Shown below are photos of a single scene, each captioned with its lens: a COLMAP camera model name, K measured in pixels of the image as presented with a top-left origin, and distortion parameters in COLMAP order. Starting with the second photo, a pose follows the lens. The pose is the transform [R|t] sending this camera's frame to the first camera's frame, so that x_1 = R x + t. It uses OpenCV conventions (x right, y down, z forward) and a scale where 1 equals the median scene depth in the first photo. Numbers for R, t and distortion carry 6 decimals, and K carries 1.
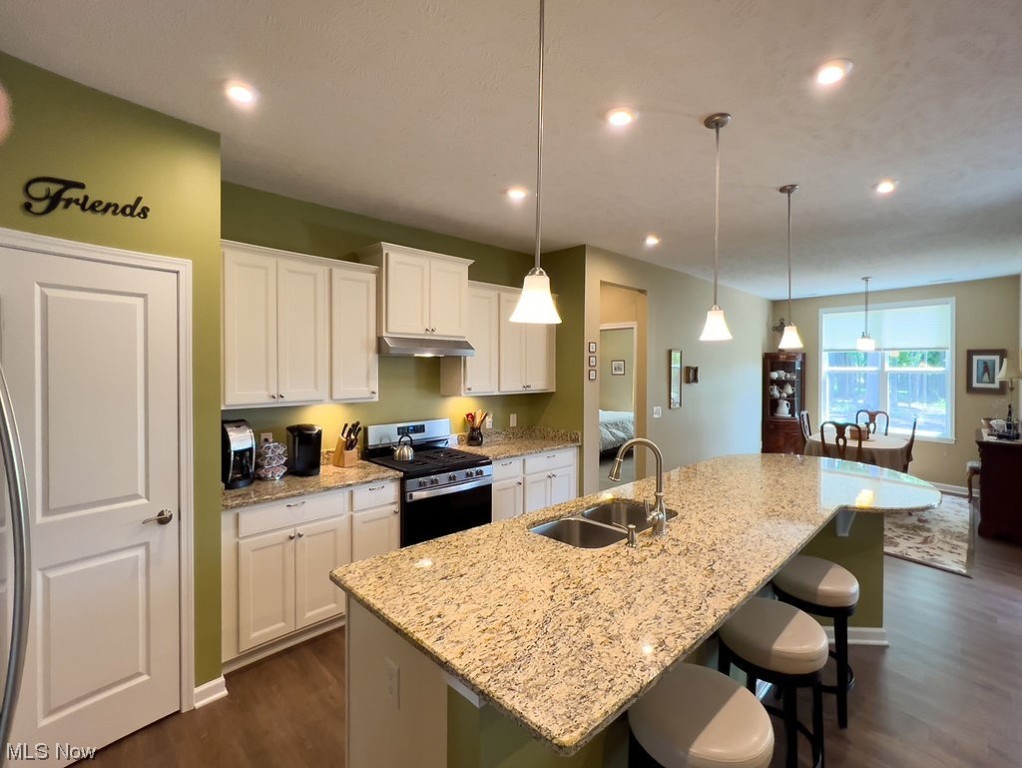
lens RADIAL K [[479.9, 0, 516.0], [0, 479.9, 374.0], [0, 0, 1]] dist [0.003817, -0.001264]
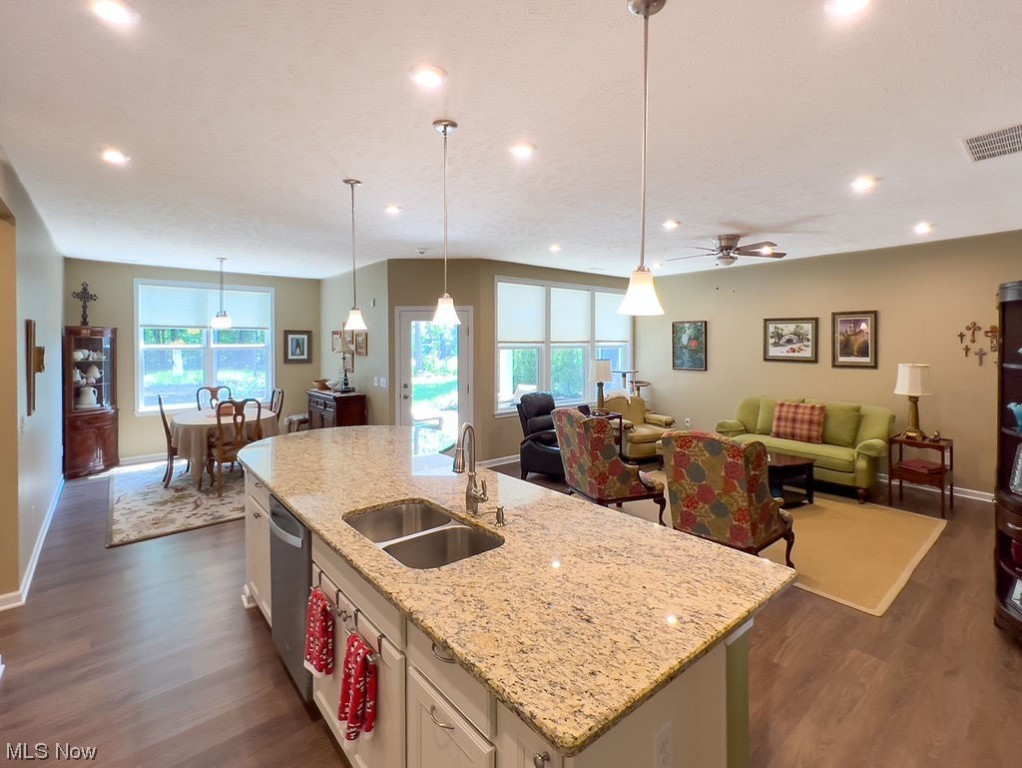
lens RADIAL K [[484.9, 0, 528.1], [0, 484.9, 342.8], [0, 0, 1]] dist [0.011112, 0.001166]
pose [[0.078622, -0.011596, 0.996837, -0.490629], [0.019493, 0.999759, 0.010092, -0.031649], [-0.996714, 0.018638, 0.078829, 0.510745]]
